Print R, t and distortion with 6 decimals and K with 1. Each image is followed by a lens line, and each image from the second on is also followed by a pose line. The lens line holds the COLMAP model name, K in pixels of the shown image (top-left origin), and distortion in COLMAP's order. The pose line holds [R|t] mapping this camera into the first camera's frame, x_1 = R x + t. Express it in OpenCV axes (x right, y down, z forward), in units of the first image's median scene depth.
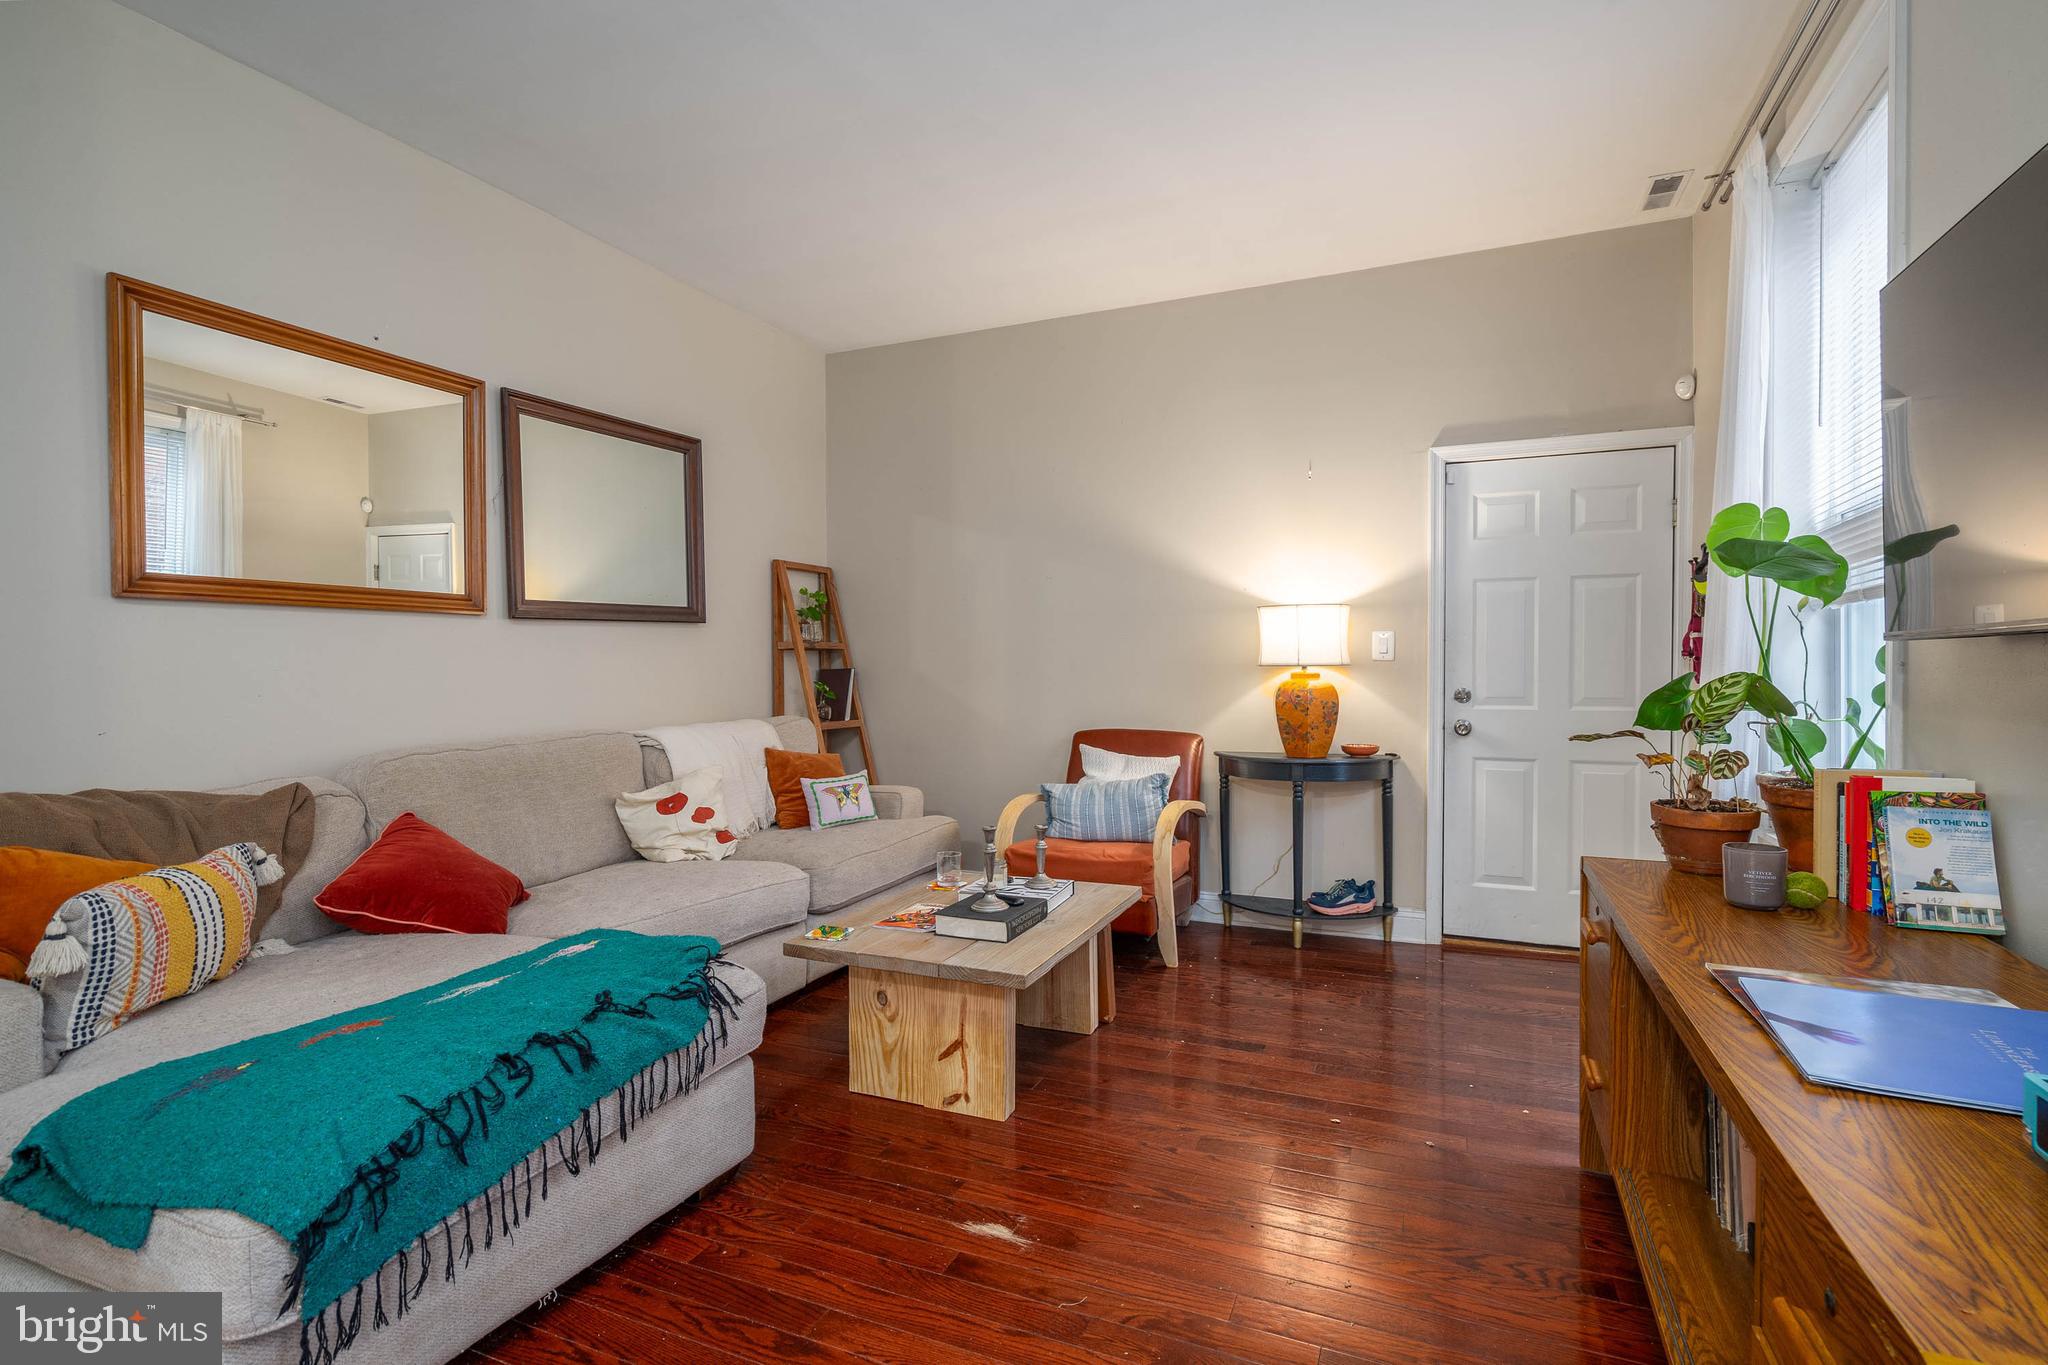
lens RADIAL K [[966.9, 0, 1028.8], [0, 966.9, 694.7], [0, 0, 1]] dist [-0.008284, 0.000410]
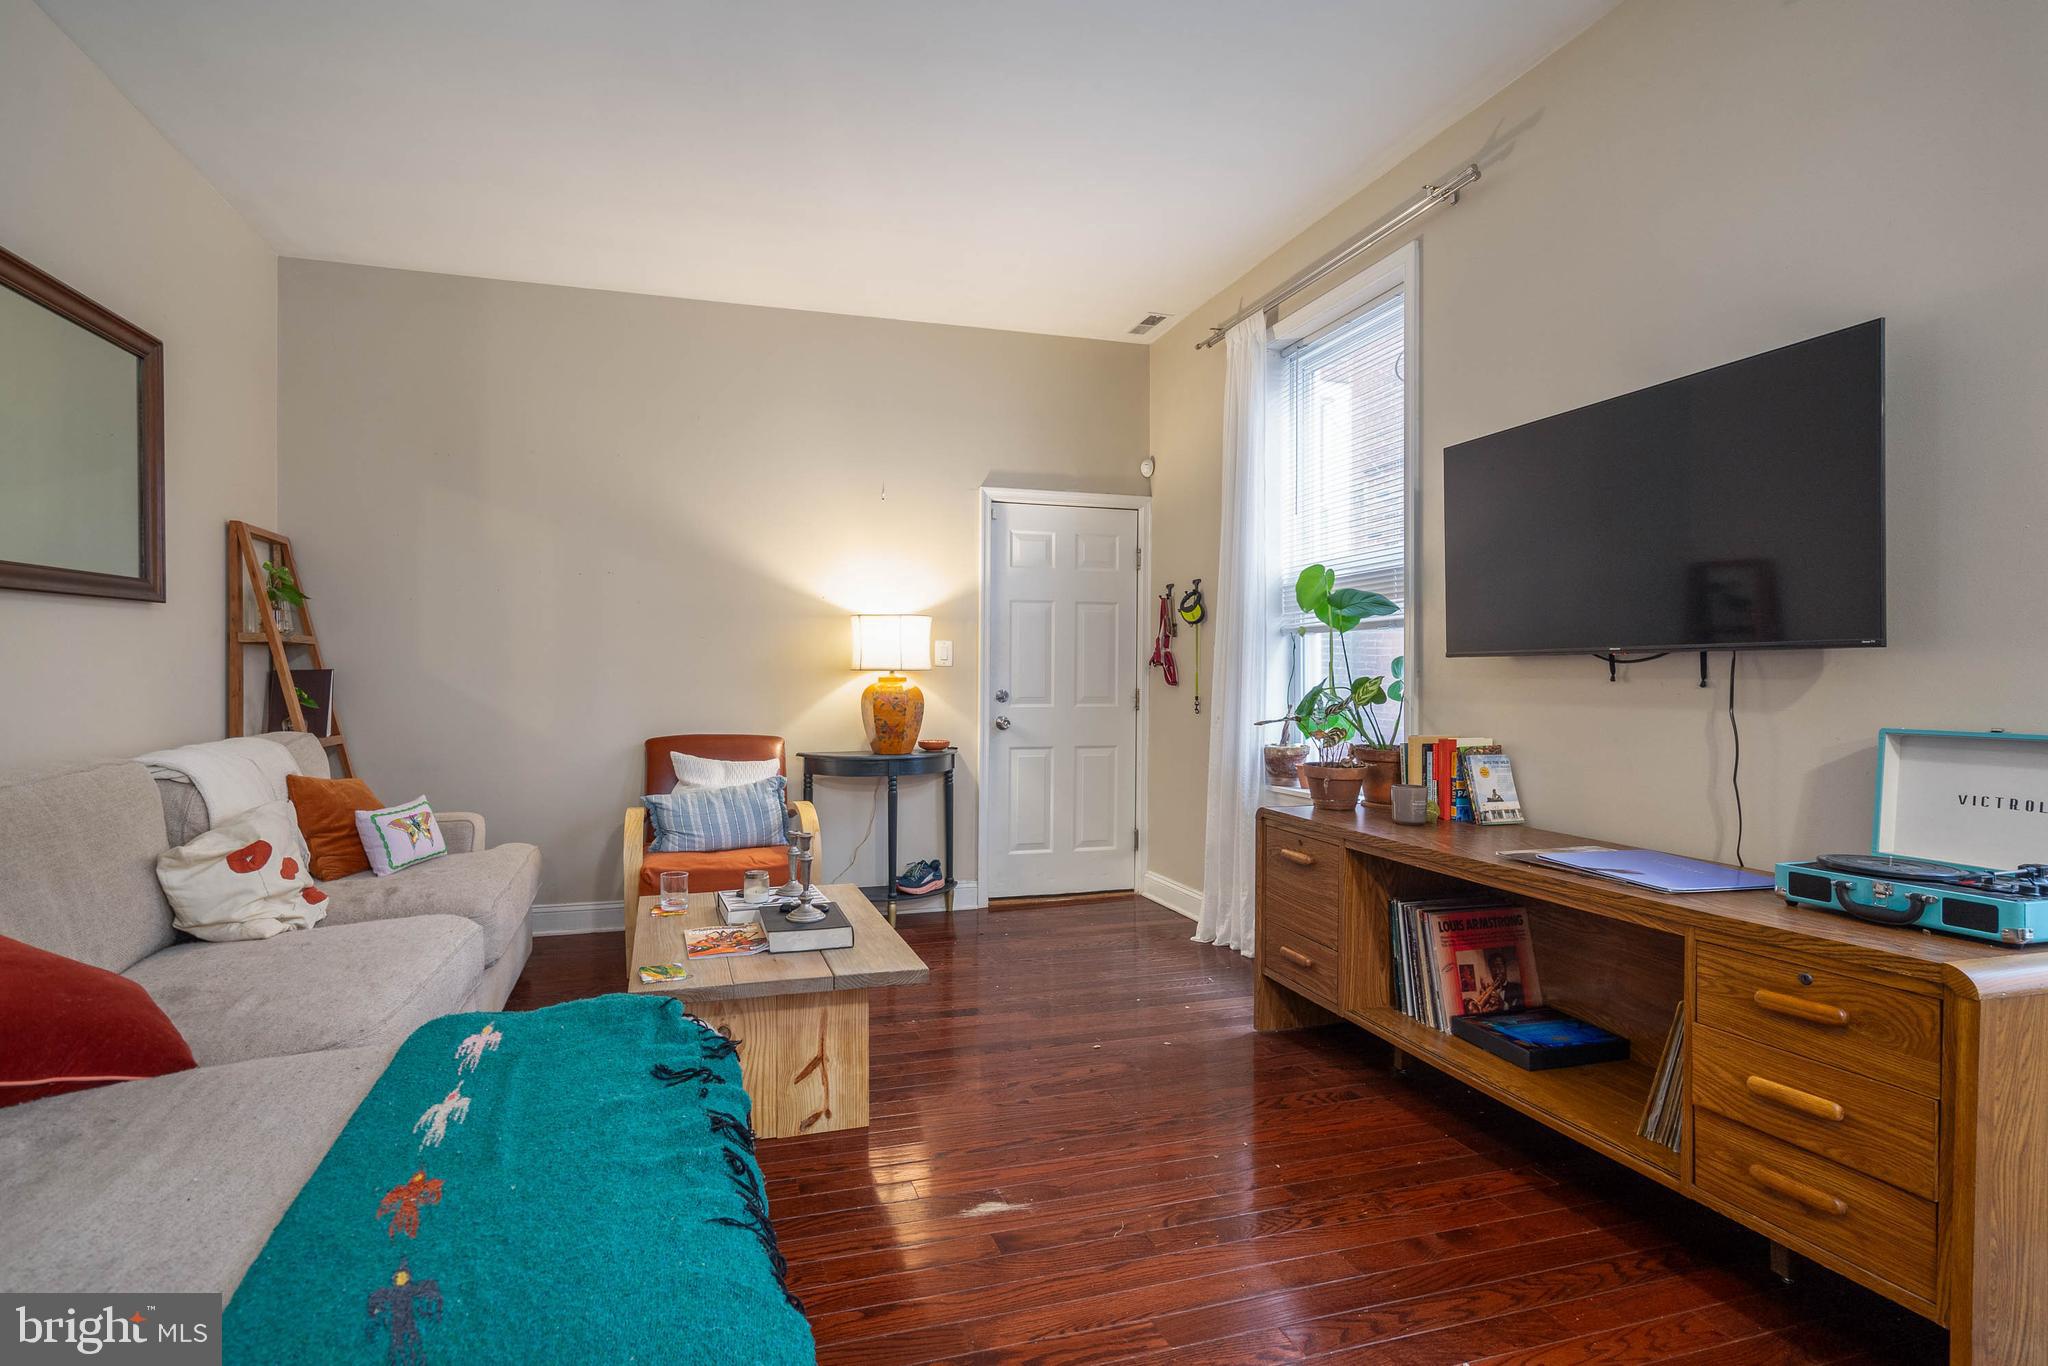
lens RADIAL K [[942.6, 0, 1022.3], [0, 942.6, 683.4], [0, 0, 1]] dist [-0.003574, 0.000397]
pose [[0.774831, -0.000955, 0.632167, -0.291996], [0.011835, 0.999846, -0.012996, 0.000616], [-0.632057, 0.017552, 0.774723, 0.079679]]
